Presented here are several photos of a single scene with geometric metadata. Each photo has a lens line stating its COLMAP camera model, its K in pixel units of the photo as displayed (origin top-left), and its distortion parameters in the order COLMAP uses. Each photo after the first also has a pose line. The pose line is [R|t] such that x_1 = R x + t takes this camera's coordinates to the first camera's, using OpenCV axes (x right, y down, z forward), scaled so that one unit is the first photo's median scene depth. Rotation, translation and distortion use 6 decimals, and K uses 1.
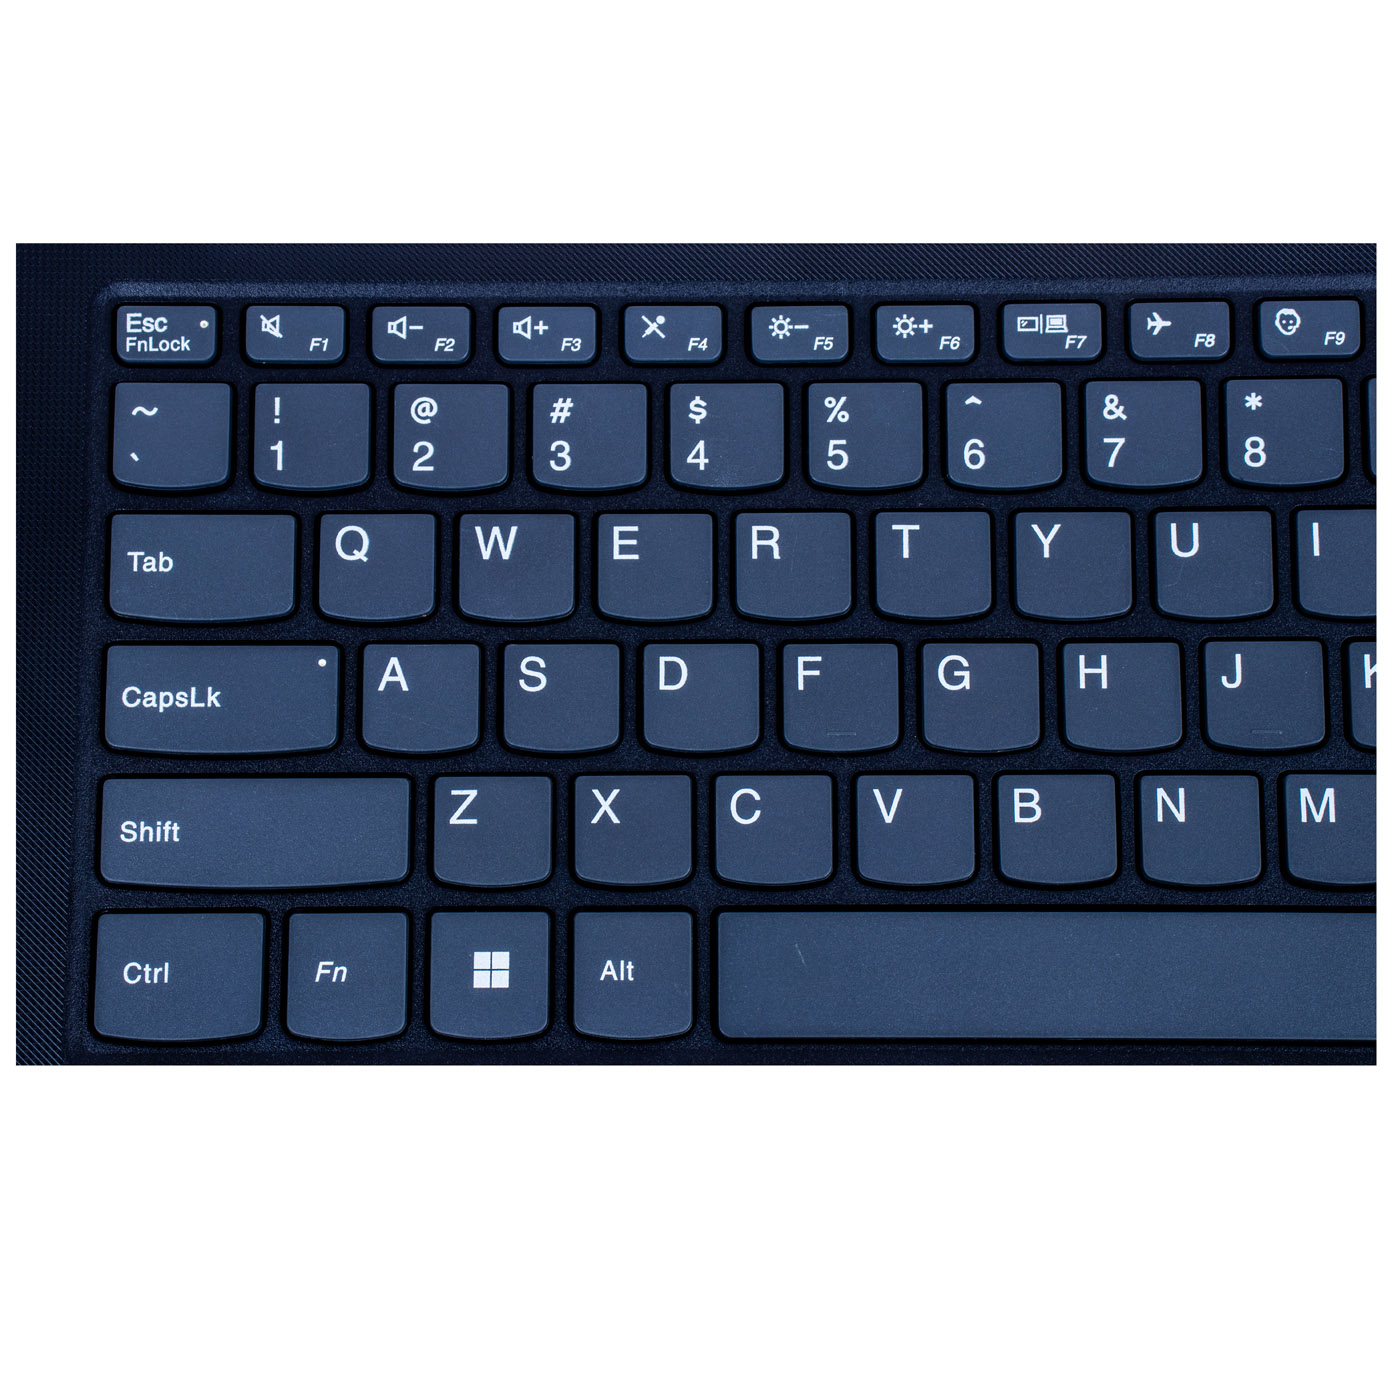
lens RADIAL K [[3459.0, 0, 711.7], [0, 3459.0, 666.8], [0, 0, 1]] dist [0.290242, 0.000000]
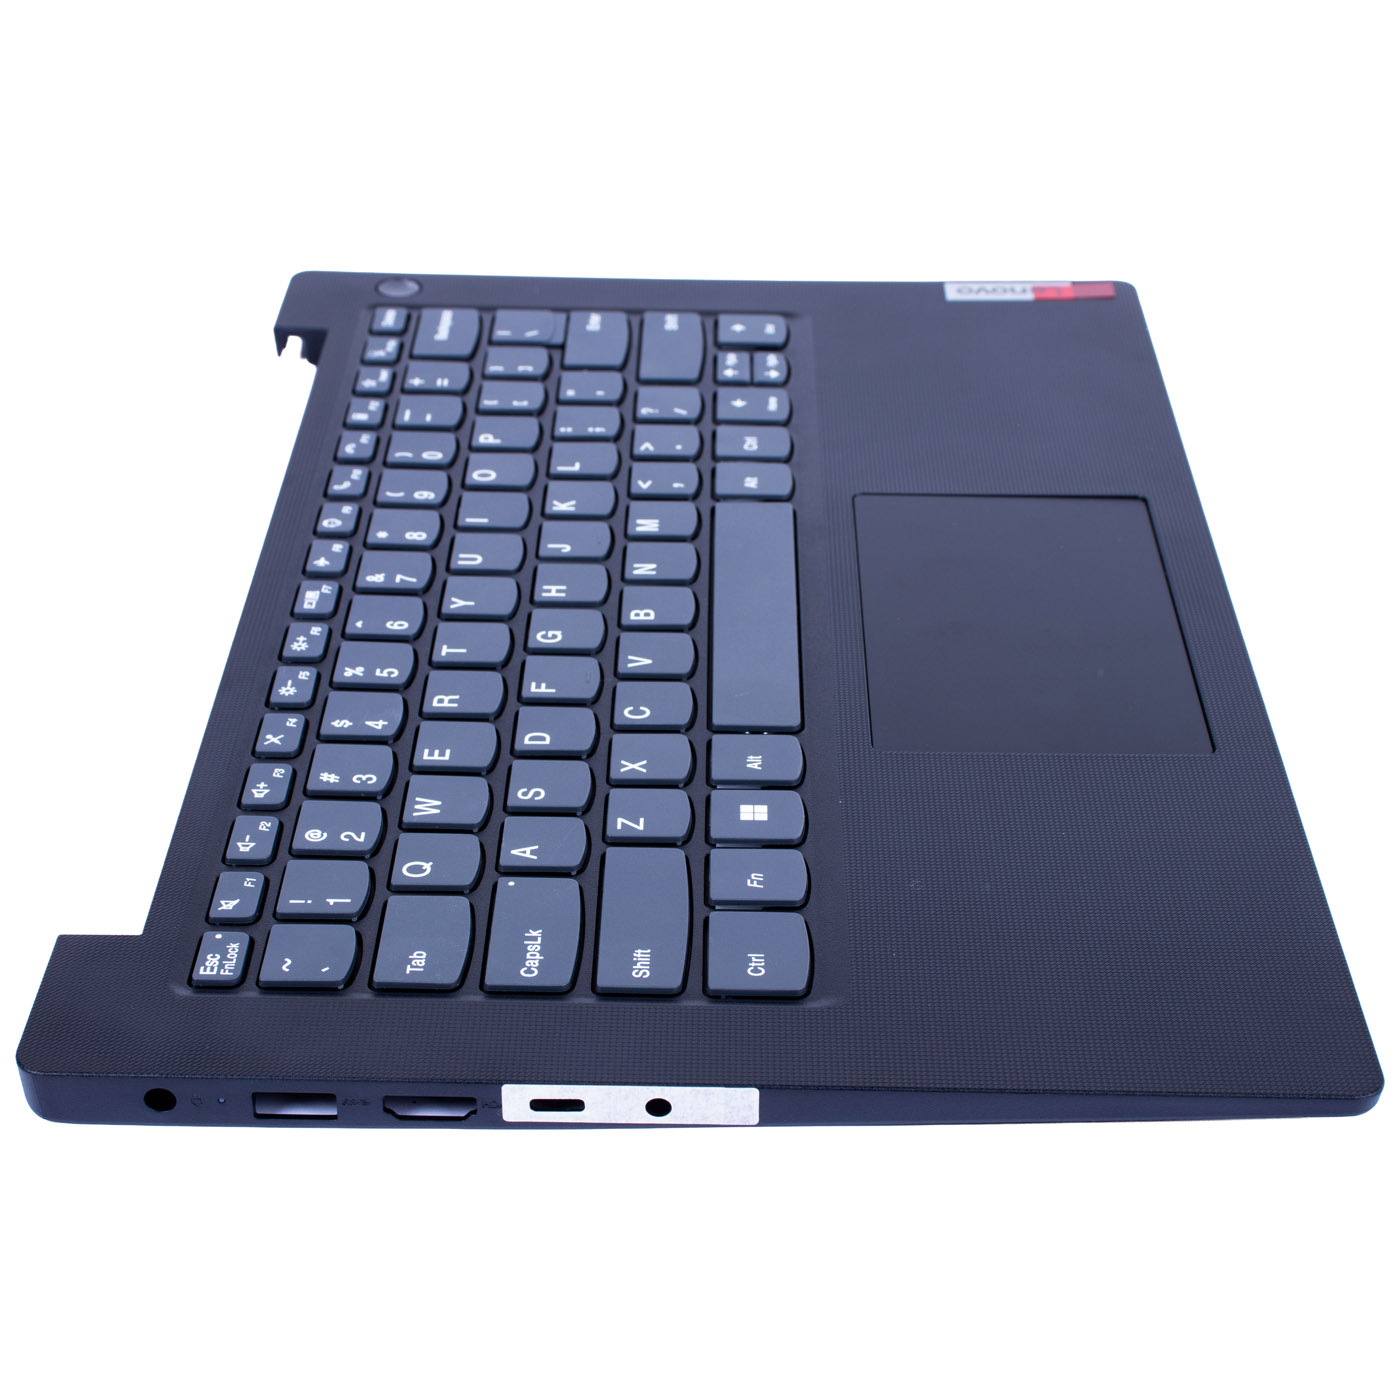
lens RADIAL K [[2757.3, 0, 687.7], [0, 2757.3, 699.0], [0, 0, 1]] dist [0.083308, 0.000000]
pose [[0.017213, -0.515570, 0.856675, -0.932051], [0.979463, 0.180842, 0.089156, -0.039799], [-0.200889, 0.837547, 0.508094, 0.416664]]
